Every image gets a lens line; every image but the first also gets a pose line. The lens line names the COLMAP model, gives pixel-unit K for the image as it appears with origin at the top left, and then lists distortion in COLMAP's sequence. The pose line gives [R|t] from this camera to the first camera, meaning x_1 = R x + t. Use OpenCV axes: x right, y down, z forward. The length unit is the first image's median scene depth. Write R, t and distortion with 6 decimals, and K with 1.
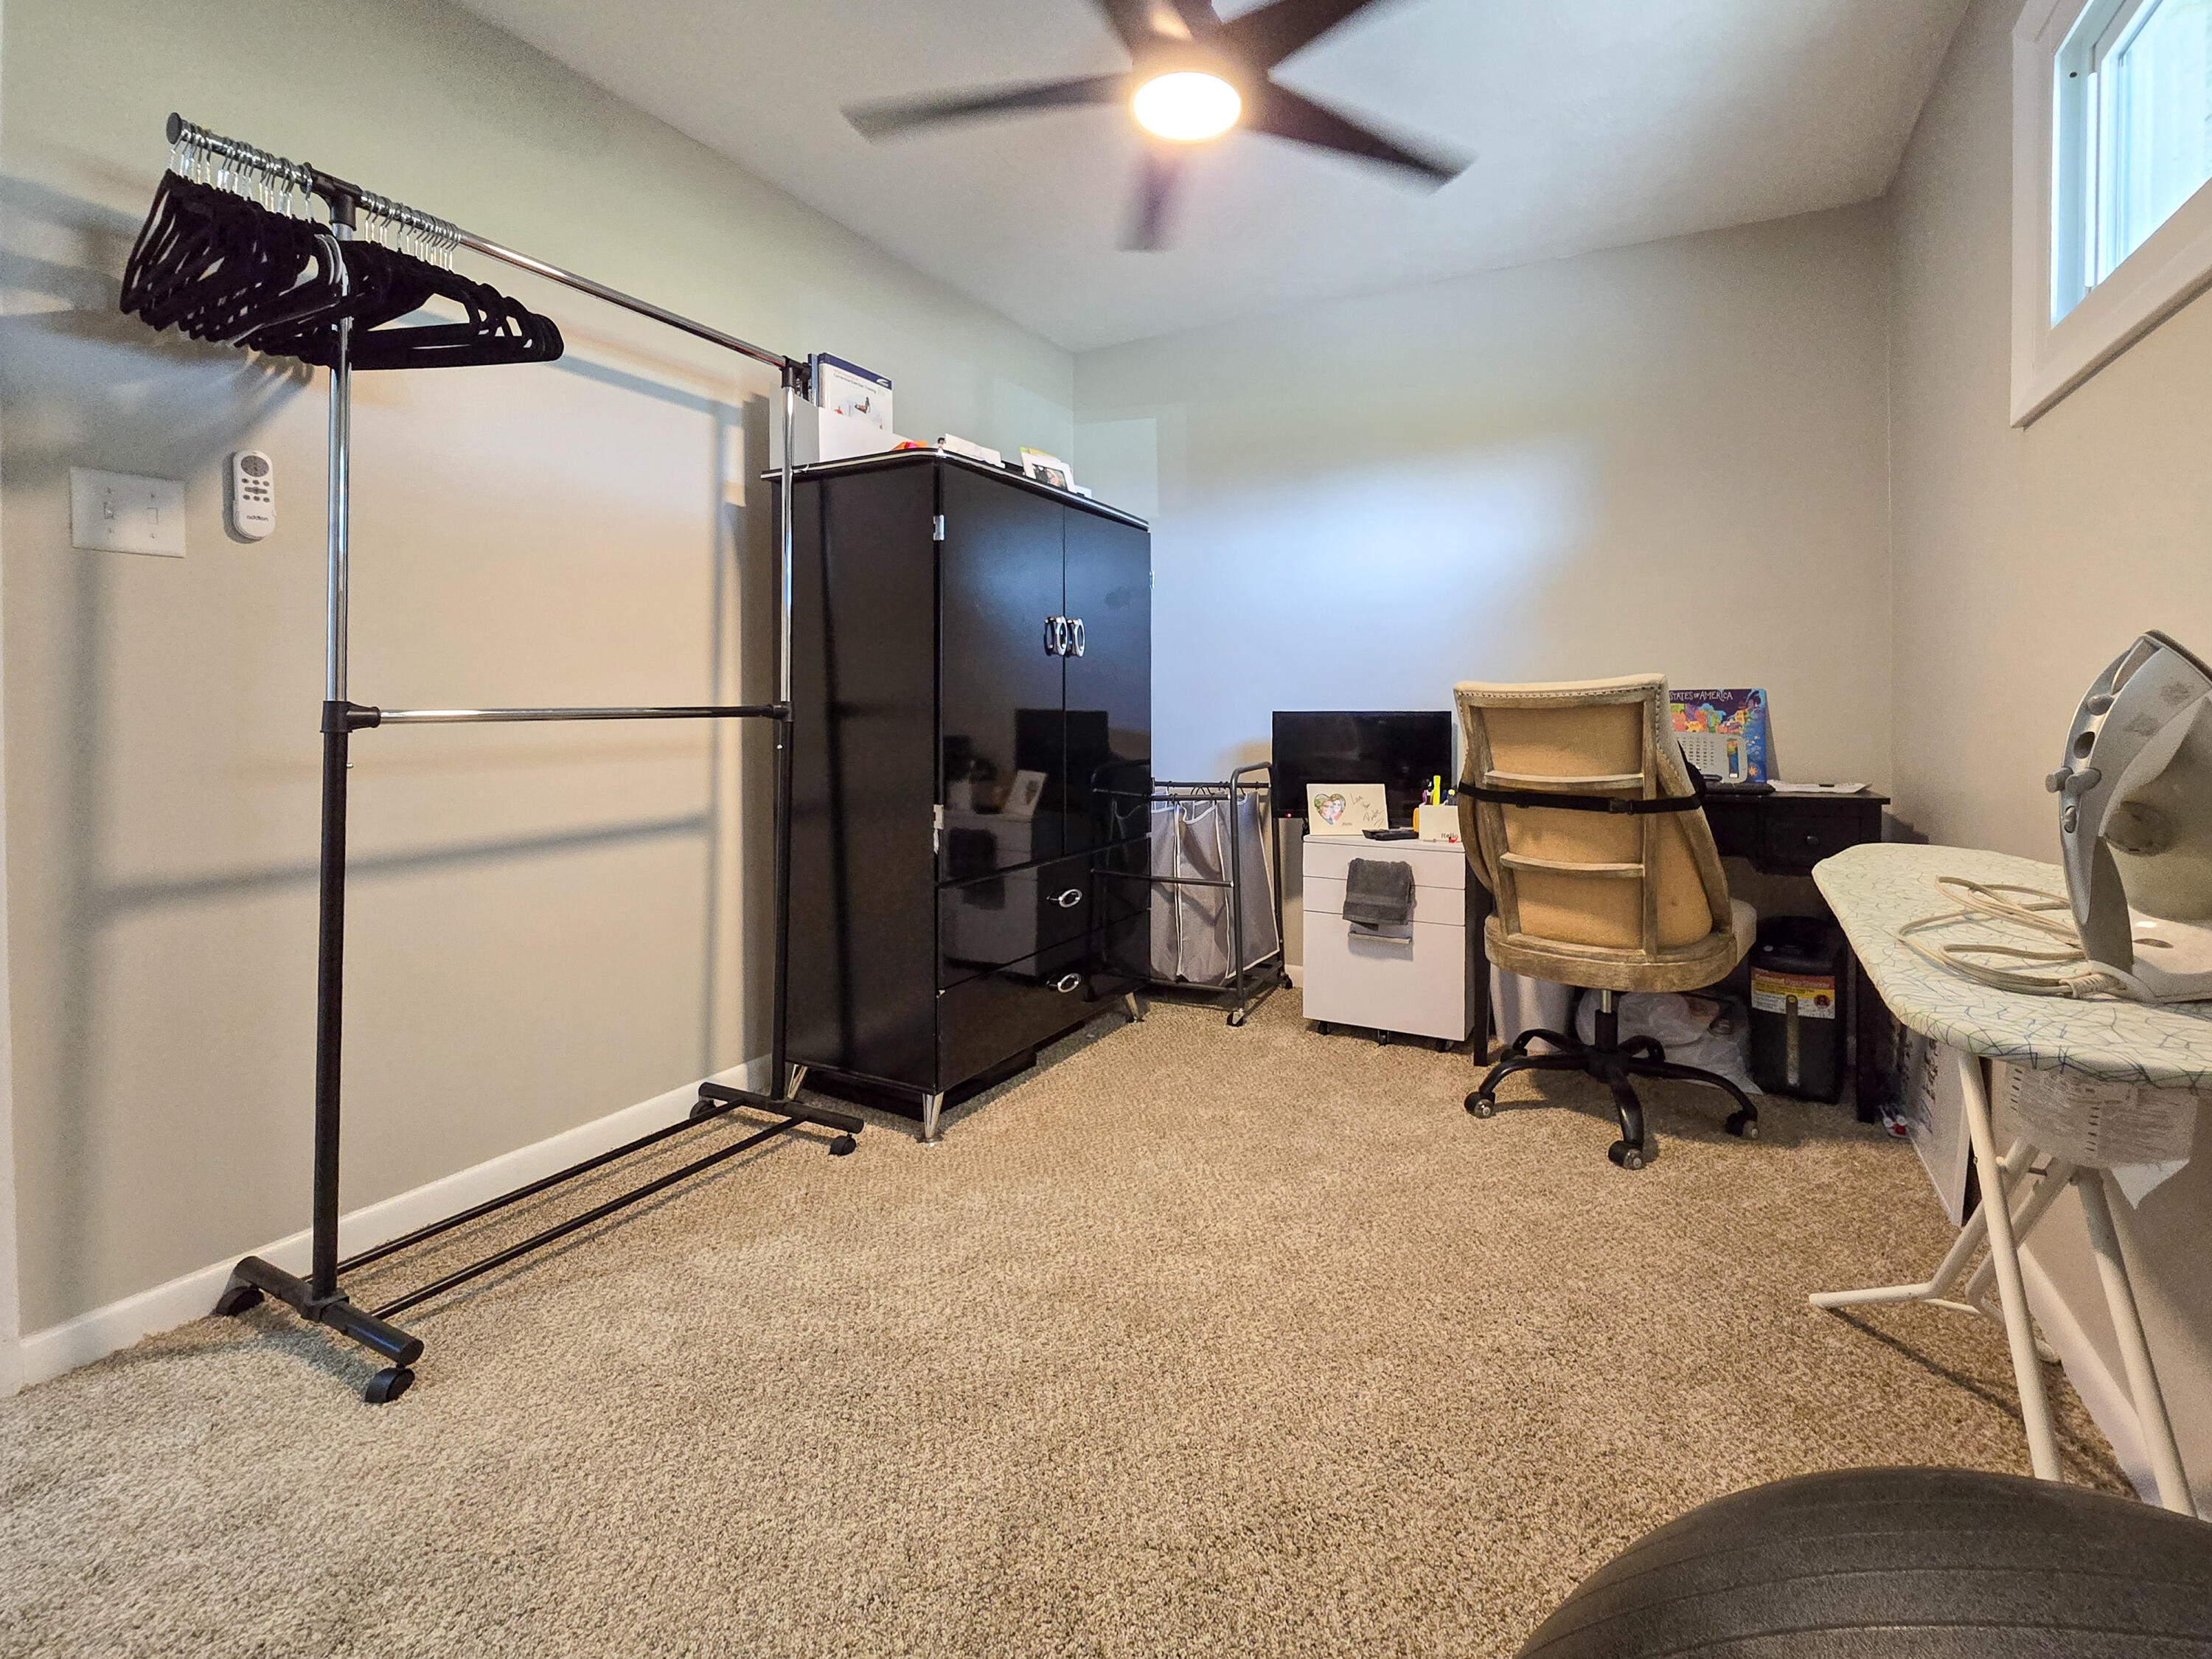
lens RADIAL K [[948.3, 0, 1106.0], [0, 948.3, 829.5], [0, 0, 1]] dist [-0.002242, -0.000506]
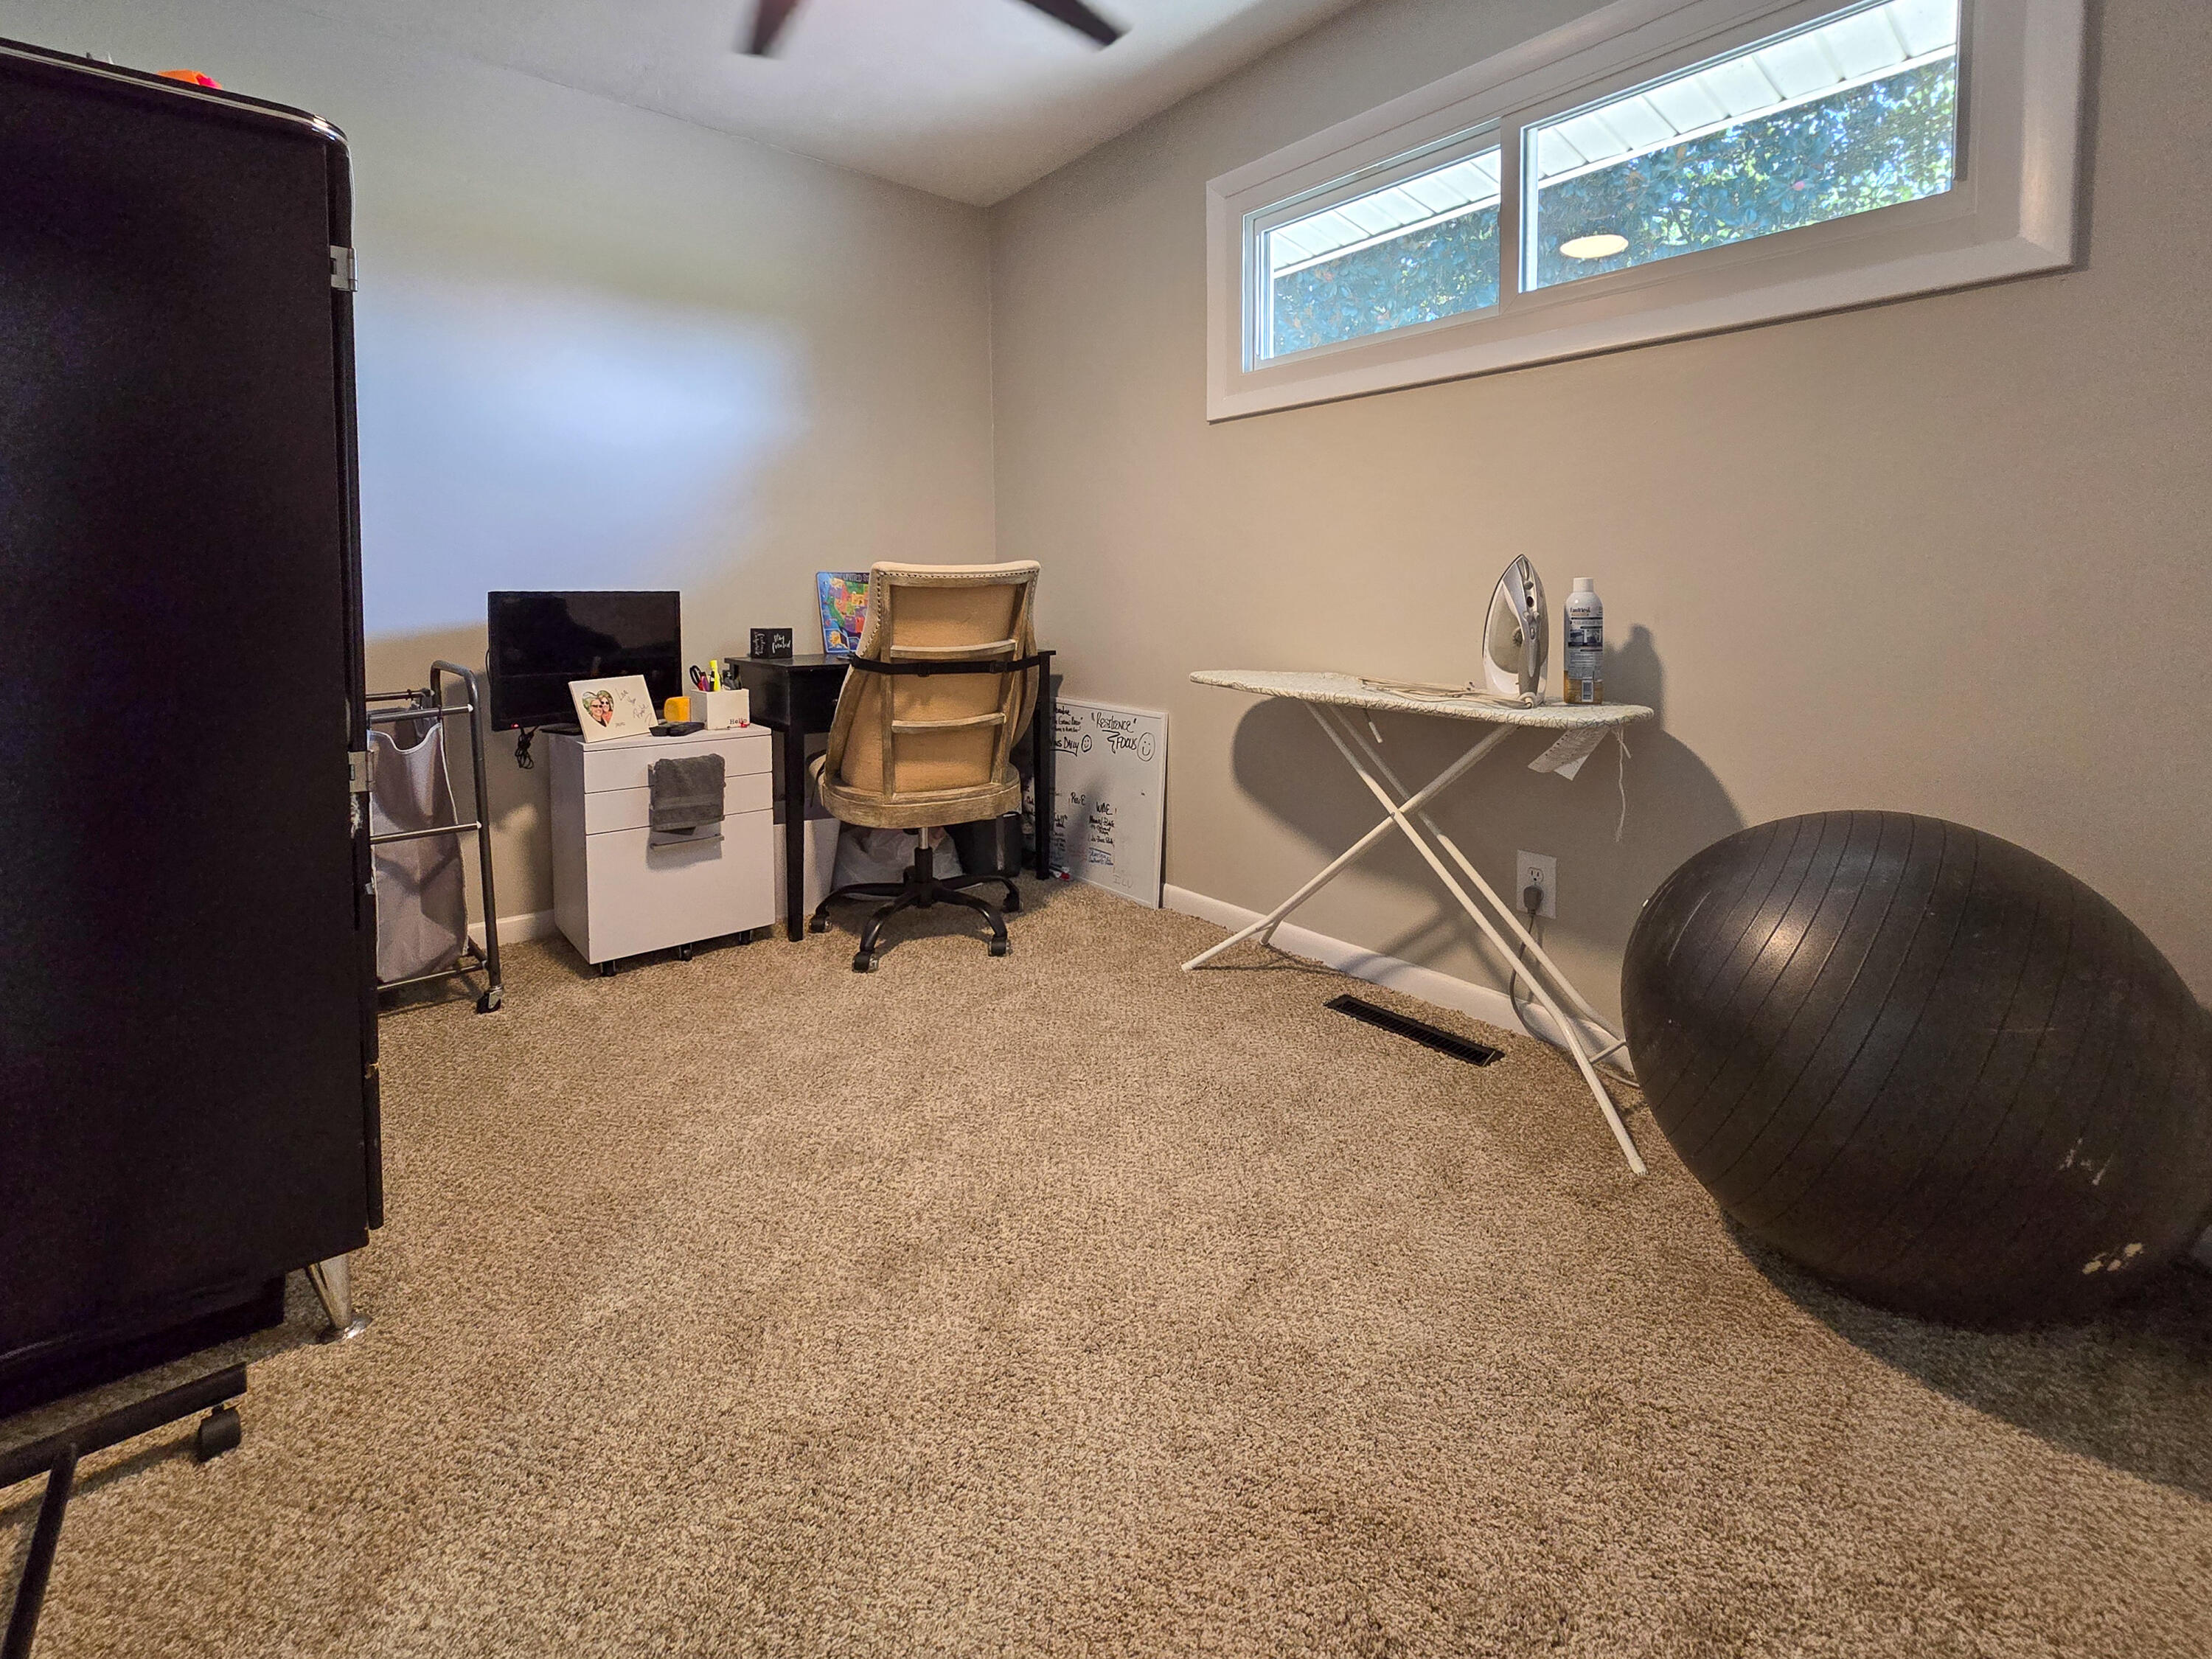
lens RADIAL K [[1021.5, 0, 1107.3], [0, 1021.5, 766.1], [0, 0, 1]] dist [-0.000736, -0.000248]
pose [[0.365465, -0.156944, 0.917499, -0.542730], [0.117132, 0.985602, 0.121937, -0.036357], [-0.923426, 0.062904, 0.378586, 0.307311]]
